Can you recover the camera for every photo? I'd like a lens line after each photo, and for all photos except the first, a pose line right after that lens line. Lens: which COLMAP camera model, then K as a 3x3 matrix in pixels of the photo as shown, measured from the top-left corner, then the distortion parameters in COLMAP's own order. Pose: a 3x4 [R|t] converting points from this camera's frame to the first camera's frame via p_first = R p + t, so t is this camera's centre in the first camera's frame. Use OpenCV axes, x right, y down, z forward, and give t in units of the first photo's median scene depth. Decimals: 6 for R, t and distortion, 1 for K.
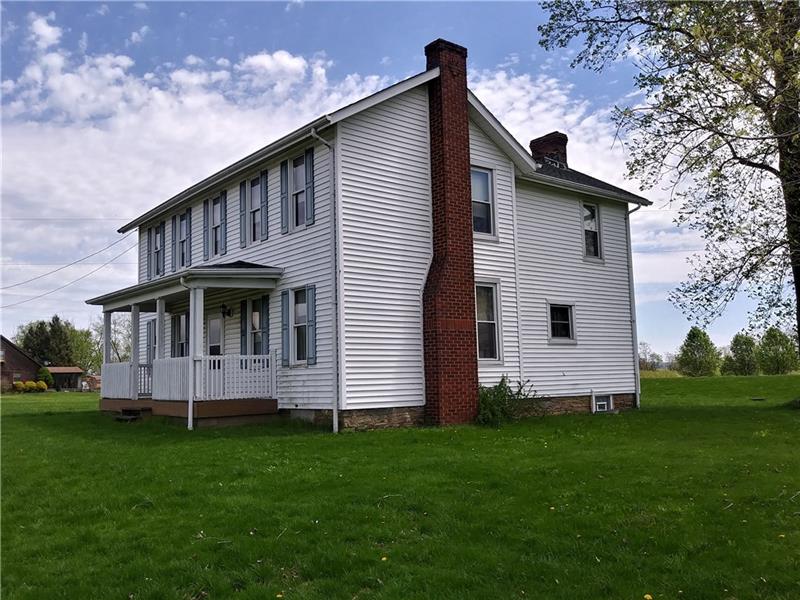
lens RADIAL K [[715.6, 0, 397.7], [0, 715.6, 296.2], [0, 0, 1]] dist [-0.007746, 0.005211]
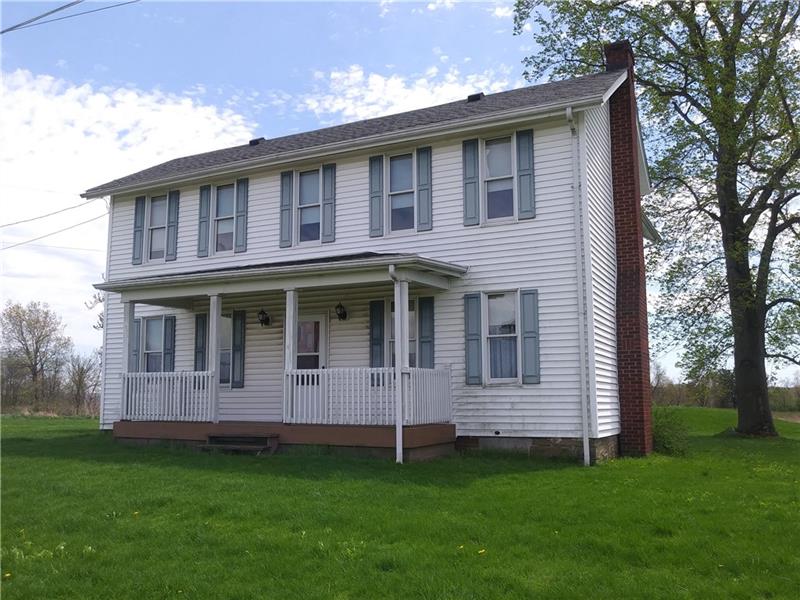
lens RADIAL K [[715.6, 0, 400.9], [0, 715.6, 300.0], [0, 0, 1]] dist [-0.007746, 0.005211]
pose [[0.909092, 0.084369, 0.407963, -0.571918], [-0.068858, 0.996240, -0.052585, 0.049169], [-0.410865, 0.019713, 0.911483, 0.277423]]
